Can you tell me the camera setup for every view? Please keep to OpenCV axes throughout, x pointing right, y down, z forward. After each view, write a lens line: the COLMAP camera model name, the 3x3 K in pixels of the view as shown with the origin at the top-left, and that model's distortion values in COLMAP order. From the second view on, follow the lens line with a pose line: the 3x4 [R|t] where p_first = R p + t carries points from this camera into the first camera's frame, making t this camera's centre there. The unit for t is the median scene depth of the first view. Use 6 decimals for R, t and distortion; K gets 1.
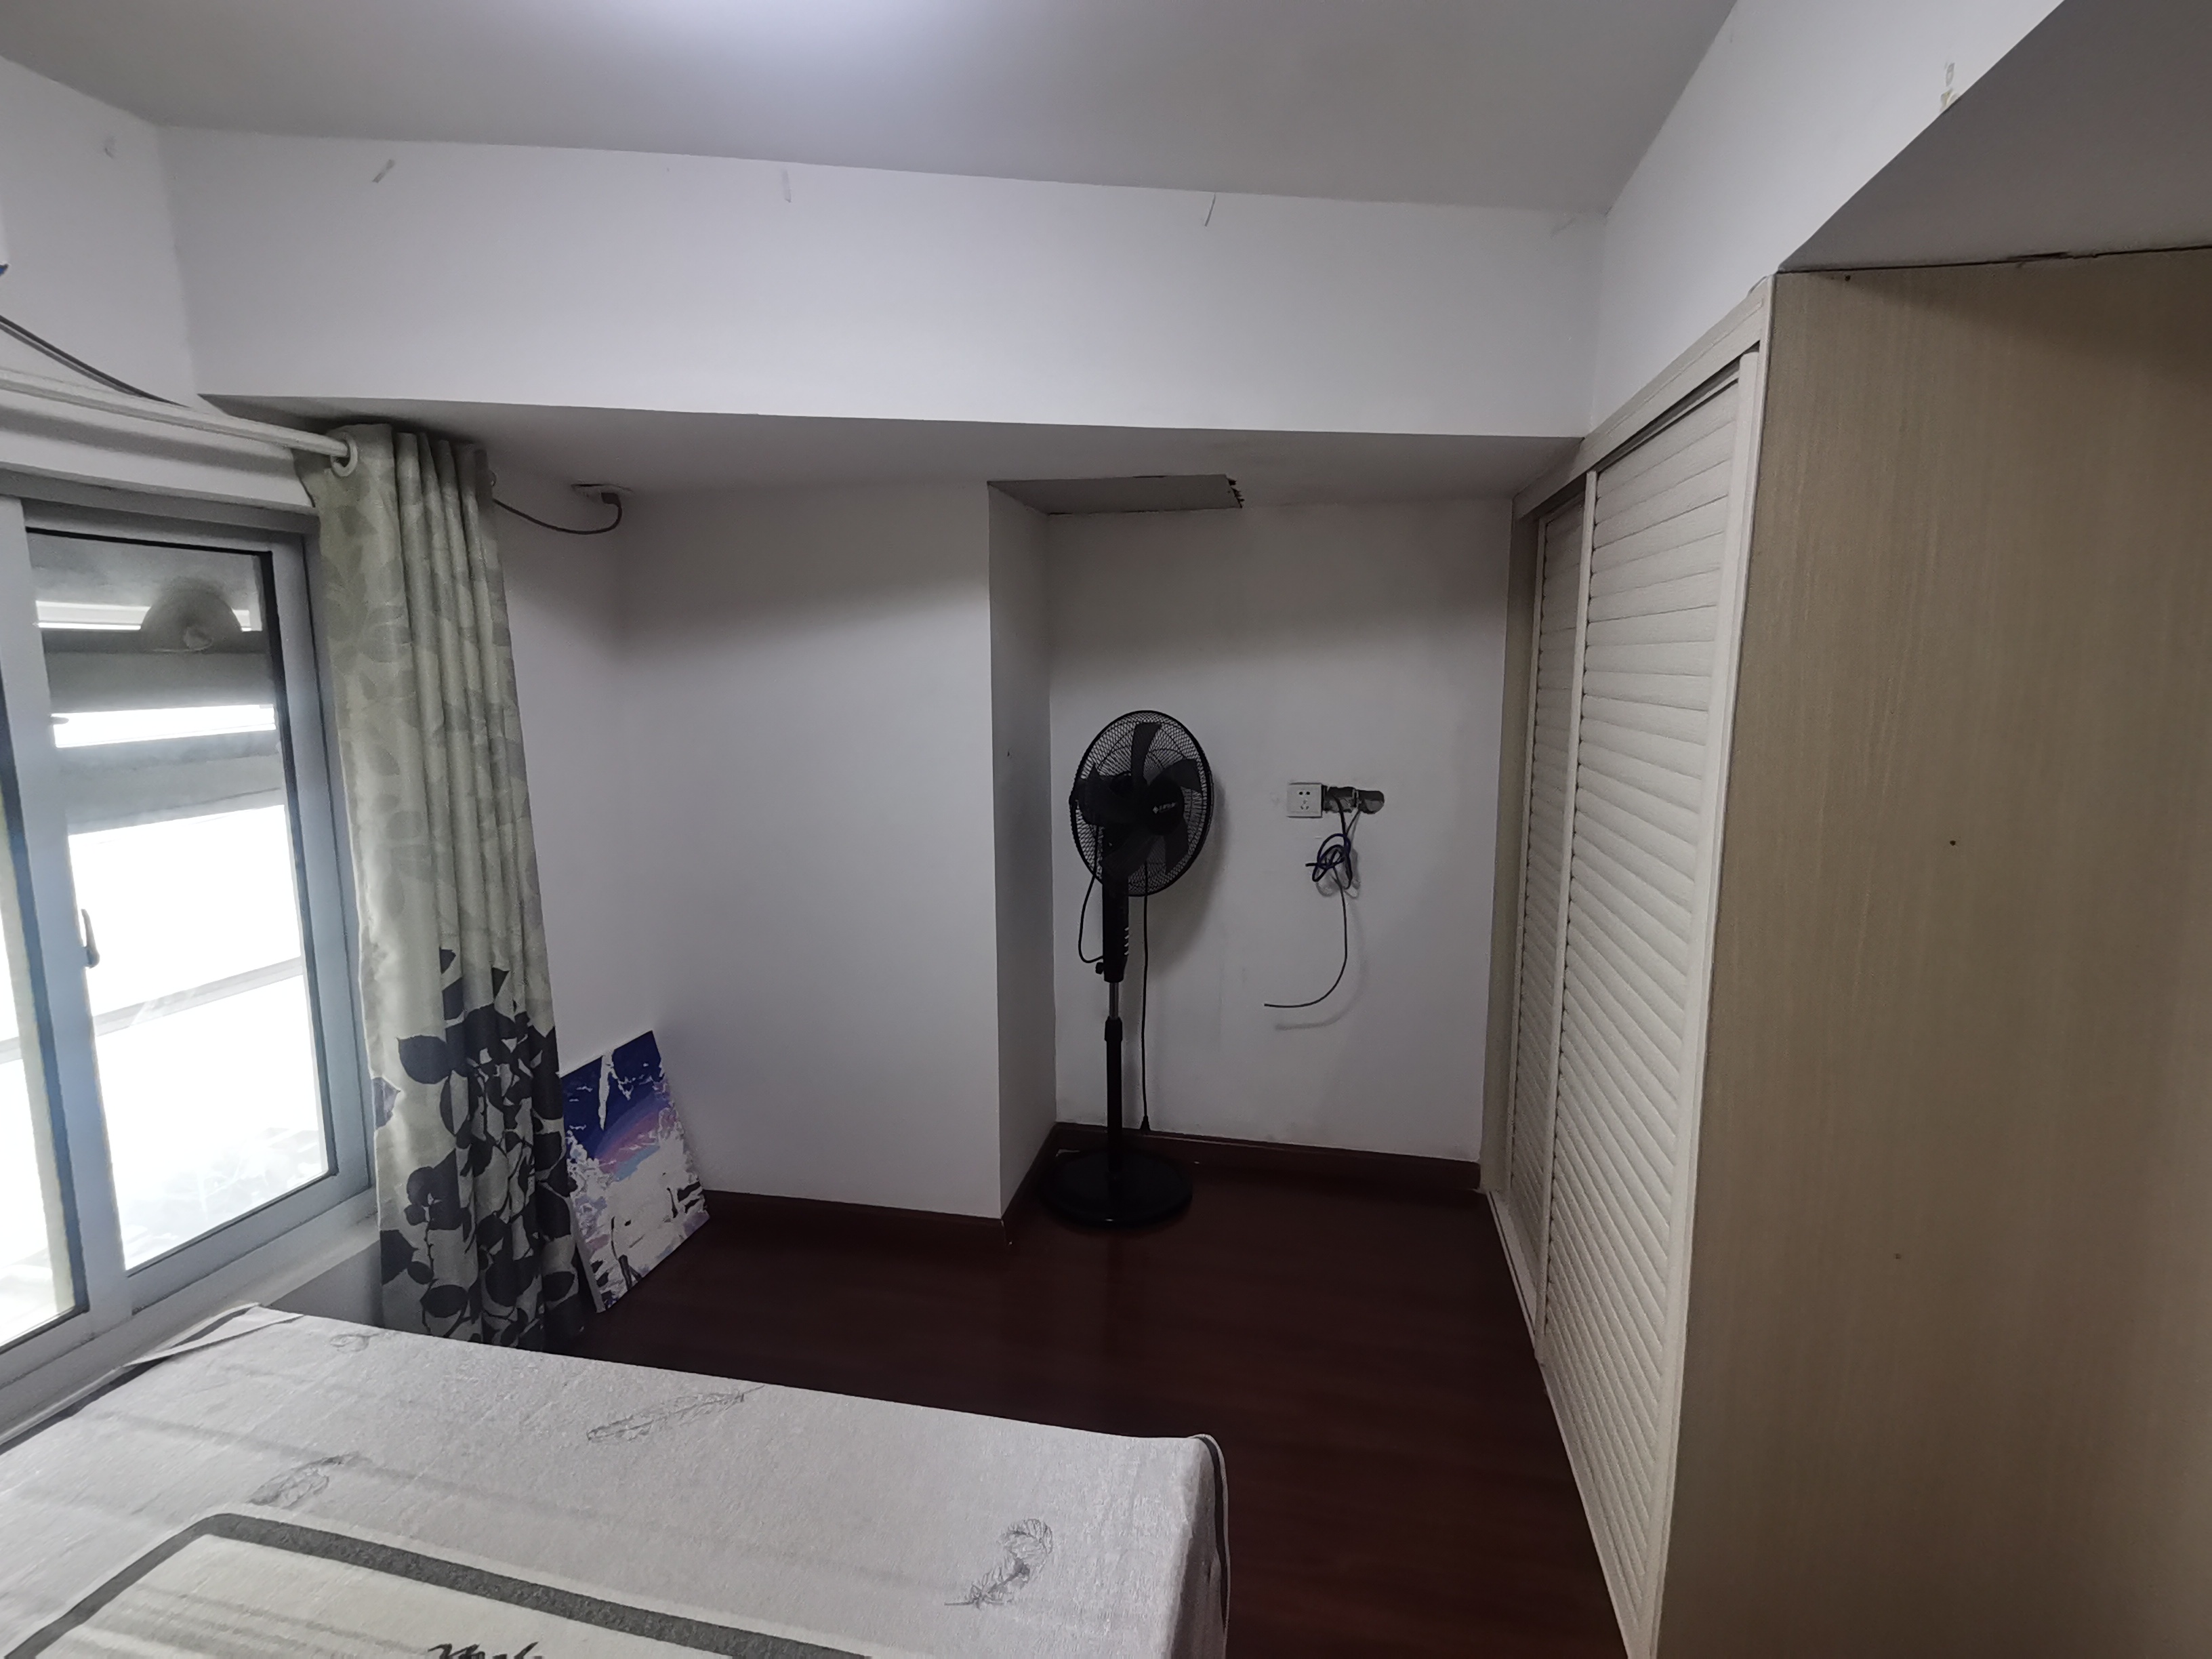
lens RADIAL K [[1077.5, 0, 1104.5], [0, 1077.5, 820.4], [0, 0, 1]] dist [0.009331, -0.001151]
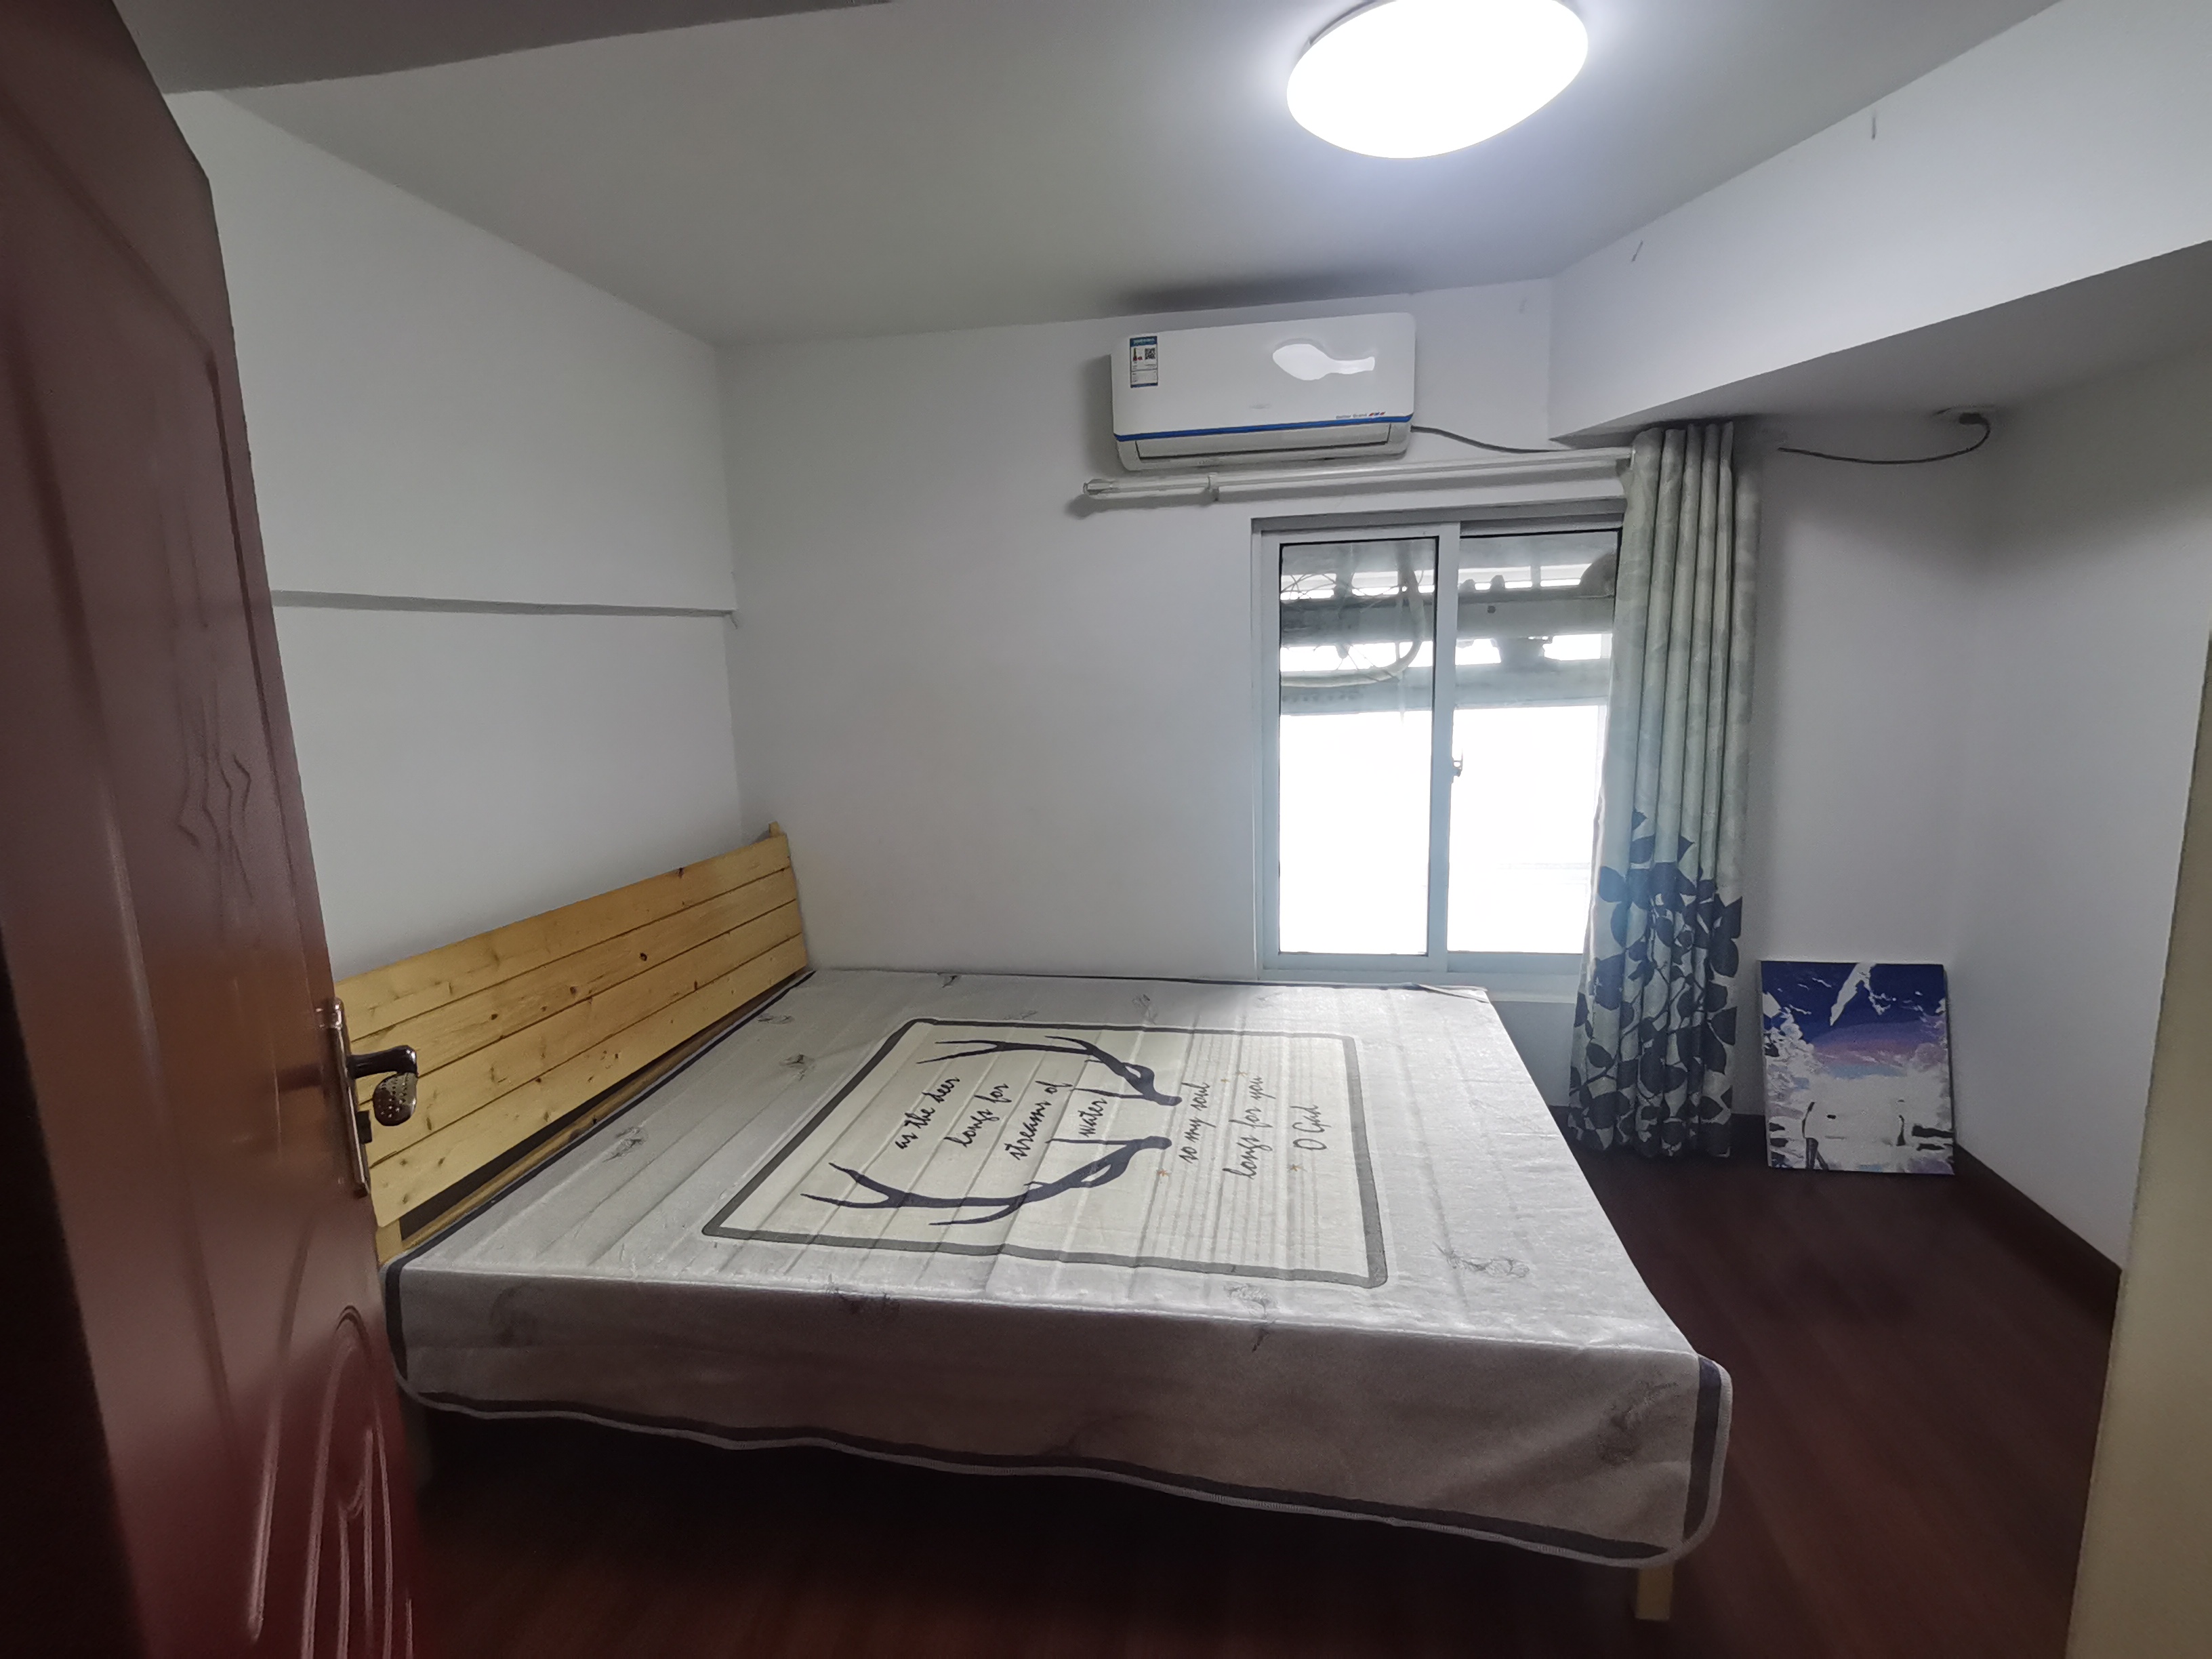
lens RADIAL K [[1077.5, 0, 1104.5], [0, 1077.5, 820.4], [0, 0, 1]] dist [0.009331, -0.001151]
pose [[0.052271, 0.173742, -0.983403, 0.645801], [-0.105259, 0.980222, 0.167585, -0.025618], [0.993070, 0.094752, 0.069525, 0.215768]]
